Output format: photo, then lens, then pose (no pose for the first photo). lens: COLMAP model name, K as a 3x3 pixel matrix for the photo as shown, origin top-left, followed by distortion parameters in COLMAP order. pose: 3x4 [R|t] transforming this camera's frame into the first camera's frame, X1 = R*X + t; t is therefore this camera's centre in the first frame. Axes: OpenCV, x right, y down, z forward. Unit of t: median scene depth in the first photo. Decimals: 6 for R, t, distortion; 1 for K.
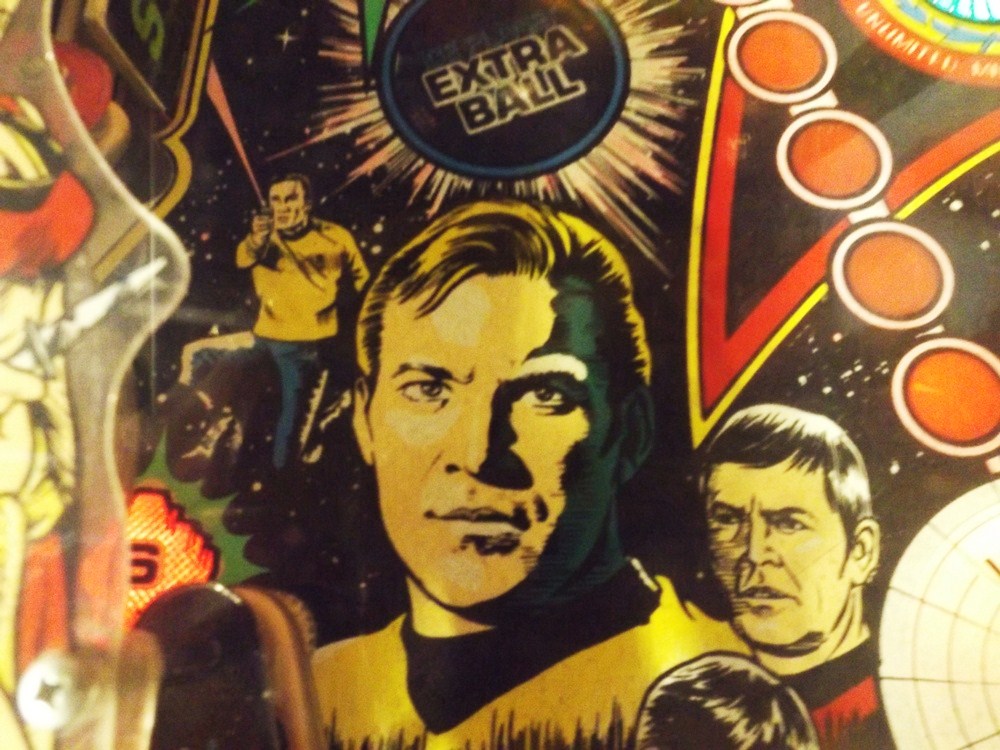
lens RADIAL K [[728.1, 0, 494.9], [0, 728.1, 379.5], [0, 0, 1]] dist [0.034292, -0.030748]
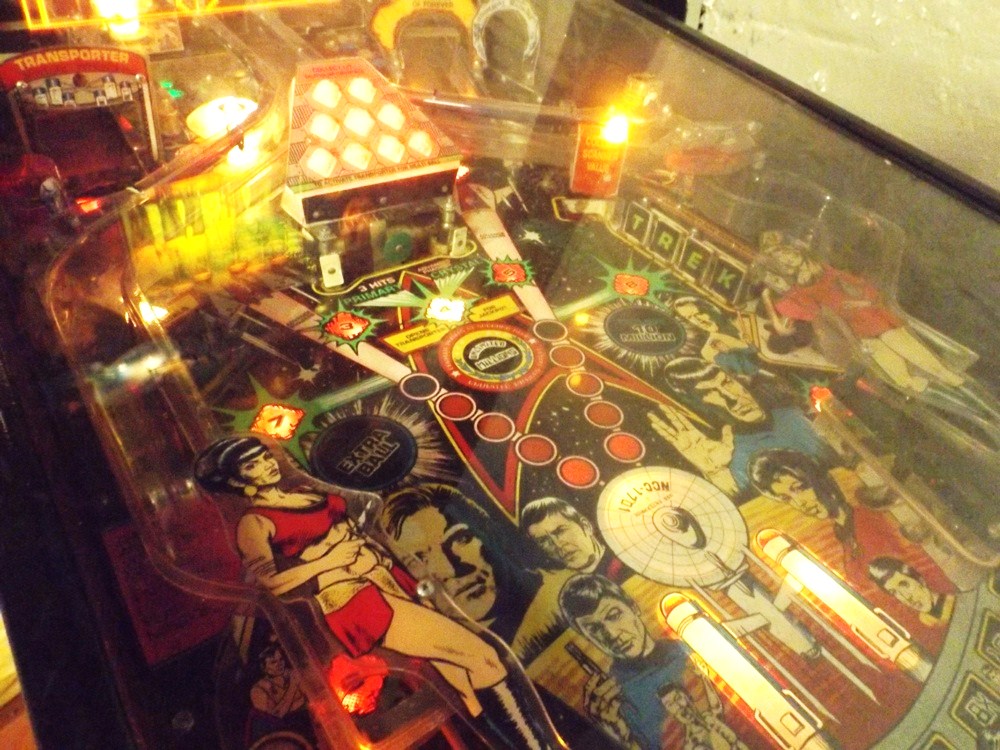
lens RADIAL K [[728.1, 0, 489.9], [0, 728.1, 378.6], [0, 0, 1]] dist [0.034292, -0.030748]
pose [[0.786447, -0.341121, 0.514915, -0.890044], [0.562891, 0.739023, -0.370134, 0.561970], [-0.254273, 0.580931, 0.773217, -1.193643]]
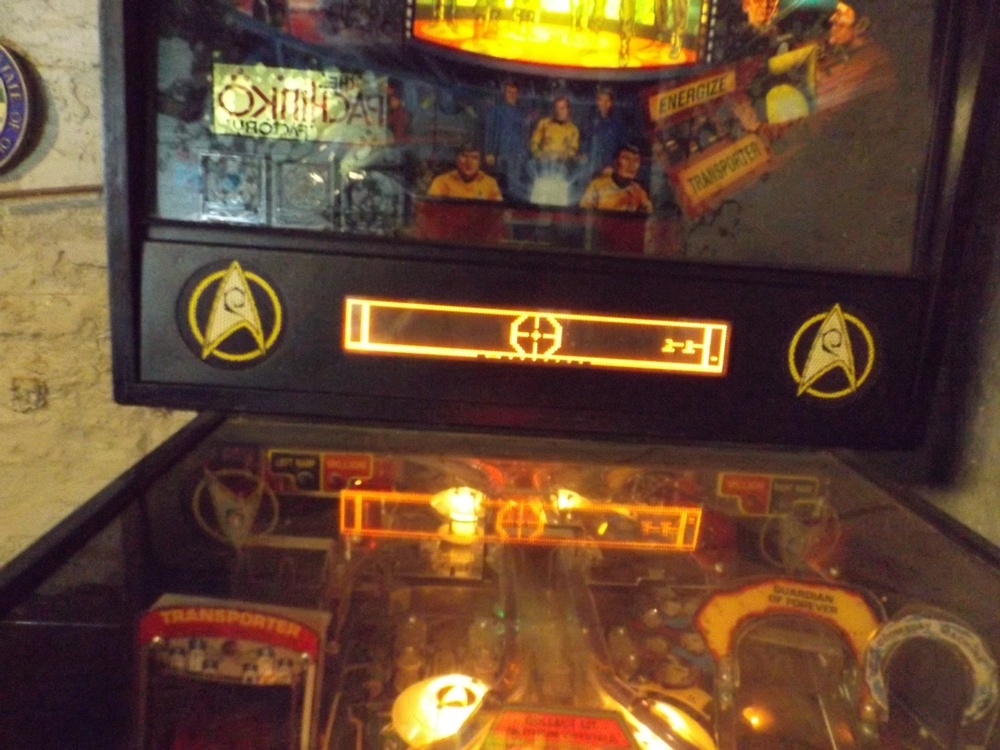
lens RADIAL K [[728.1, 0, 490.4], [0, 728.1, 380.1], [0, 0, 1]] dist [0.034292, -0.030748]
pose [[0.991294, 0.079761, 0.104762, 0.318043], [0.061993, 0.419213, -0.905769, -0.787739], [-0.116163, 0.904378, 0.410618, -0.845439]]
